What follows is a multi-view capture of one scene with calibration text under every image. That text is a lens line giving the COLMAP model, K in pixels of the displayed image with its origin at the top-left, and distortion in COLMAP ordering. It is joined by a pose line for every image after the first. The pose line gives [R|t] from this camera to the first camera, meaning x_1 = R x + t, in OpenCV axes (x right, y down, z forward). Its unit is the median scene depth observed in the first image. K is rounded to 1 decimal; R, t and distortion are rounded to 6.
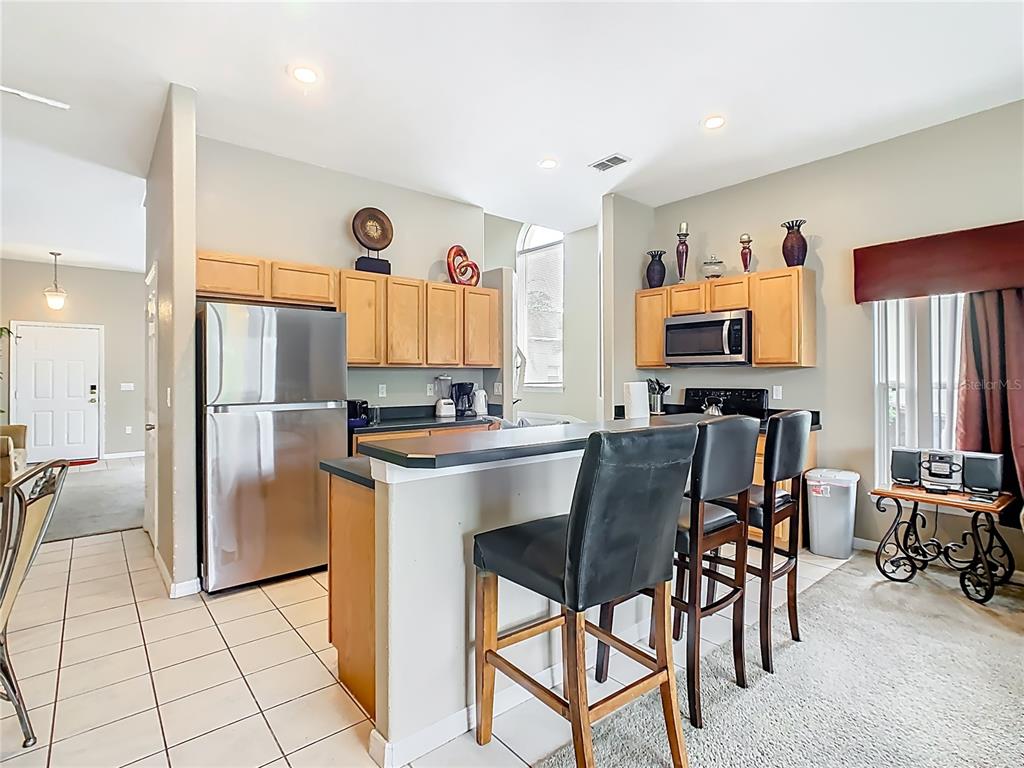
lens RADIAL K [[506.9, 0, 510.9], [0, 506.9, 376.0], [0, 0, 1]] dist [0.001100, 0.000211]
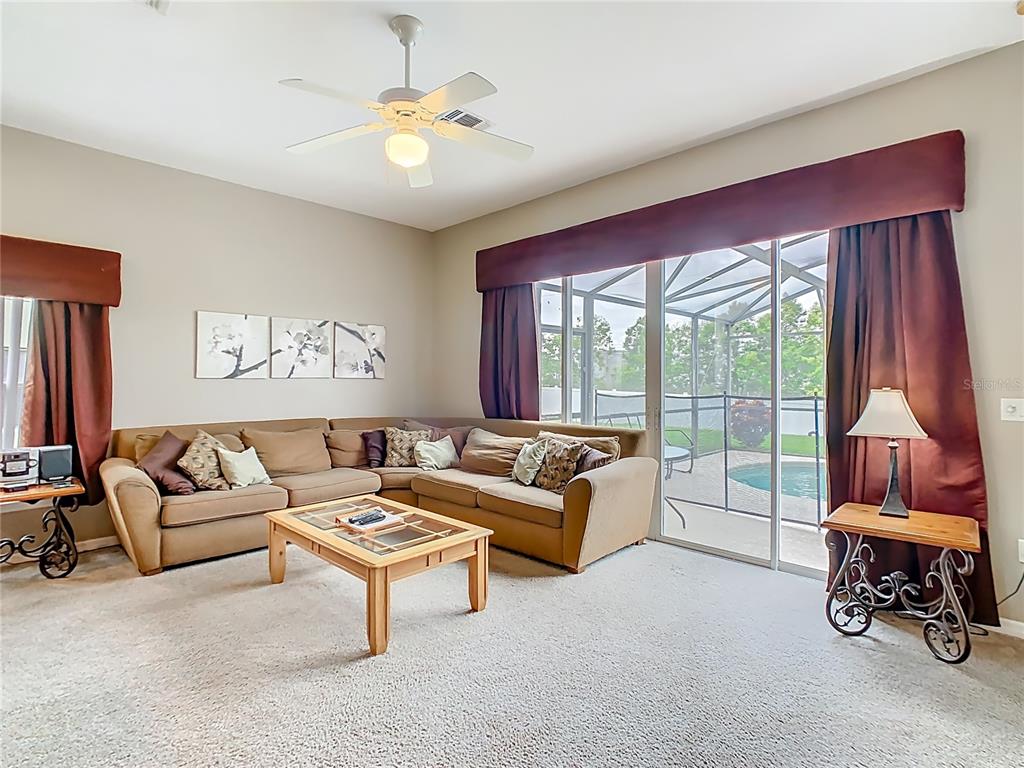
lens RADIAL K [[531.1, 0, 512.0], [0, 531.1, 384.0], [0, 0, 1]] dist [-0.009549, -0.000495]
pose [[-0.103372, -0.008076, 0.994610, -0.320897], [-0.002956, 0.999965, 0.007812, 0.003685], [-0.994638, -0.002132, -0.103392, 0.117833]]
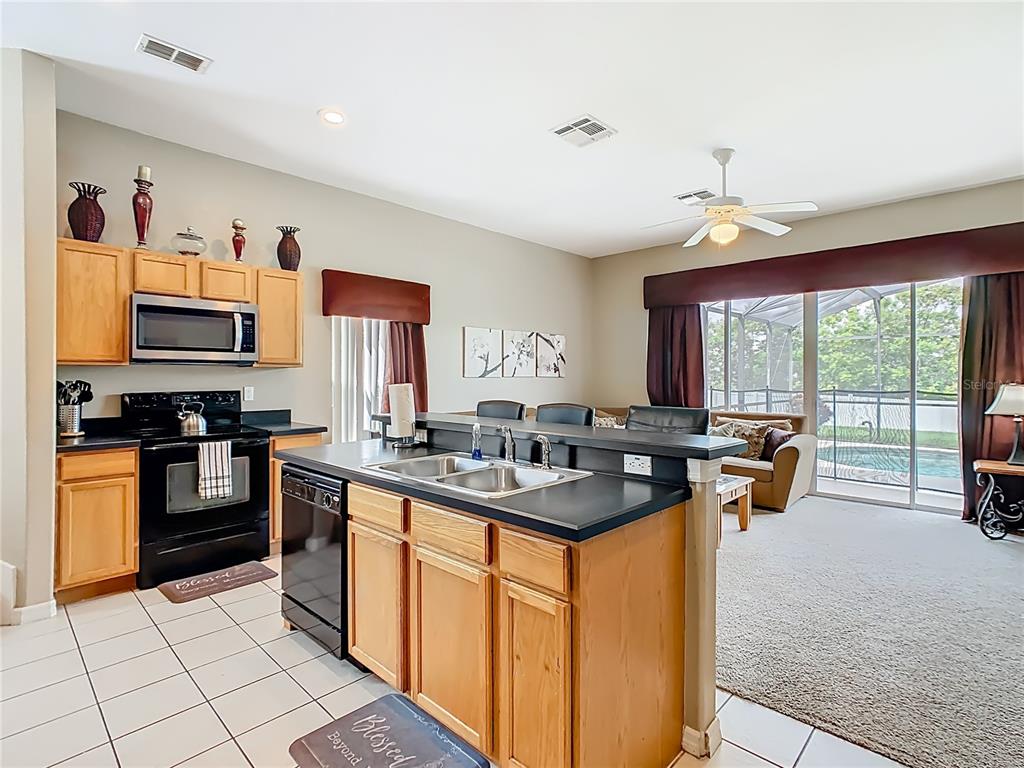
lens RADIAL K [[524.8, 0, 512.0], [0, 524.8, 384.0], [0, 0, 1]] dist [-0.020144, -0.000154]
pose [[-0.107678, -0.014192, 0.994085, -0.687770], [-0.001563, 0.999899, 0.014106, -0.001060], [-0.994185, -0.000034, -0.107689, 0.824153]]
